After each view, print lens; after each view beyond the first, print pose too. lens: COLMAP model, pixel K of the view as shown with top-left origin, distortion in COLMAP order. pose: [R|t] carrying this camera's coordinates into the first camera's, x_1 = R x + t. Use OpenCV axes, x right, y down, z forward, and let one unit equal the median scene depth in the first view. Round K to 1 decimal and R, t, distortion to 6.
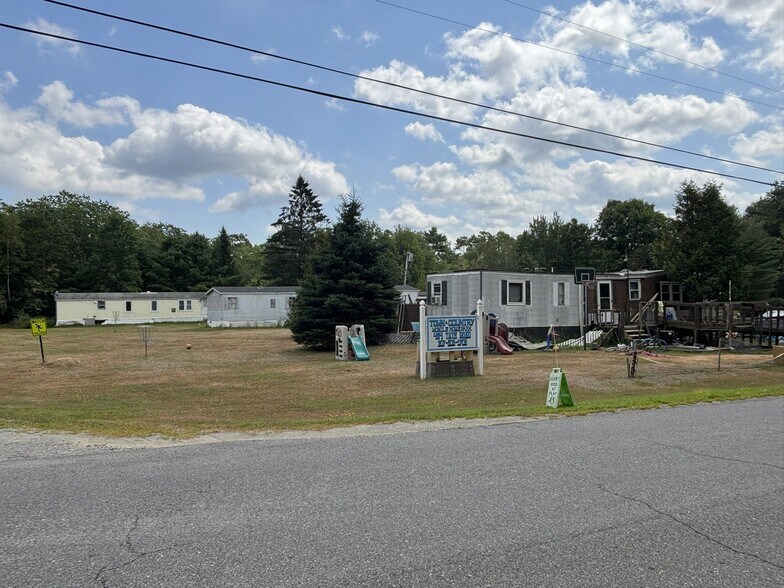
lens RADIAL K [[538.8, 0, 395.2], [0, 538.8, 297.6], [0, 0, 1]] dist [0.031305, -0.029330]
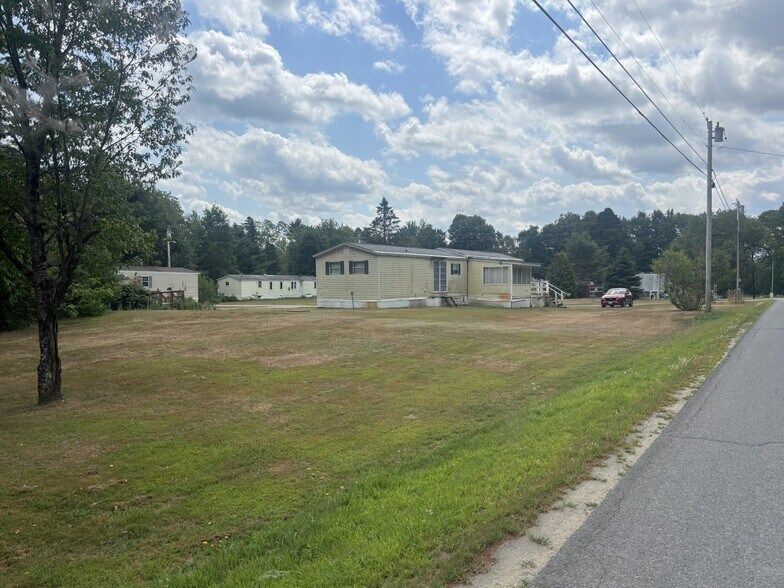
lens RADIAL K [[538.8, 0, 392.1], [0, 538.8, 293.6], [0, 0, 1]] dist [0.031305, -0.029330]
pose [[0.882369, 0.001823, 0.470554, -0.877924], [-0.010863, 0.999805, 0.016498, 0.010927], [-0.470432, -0.019669, 0.882217, -0.317394]]
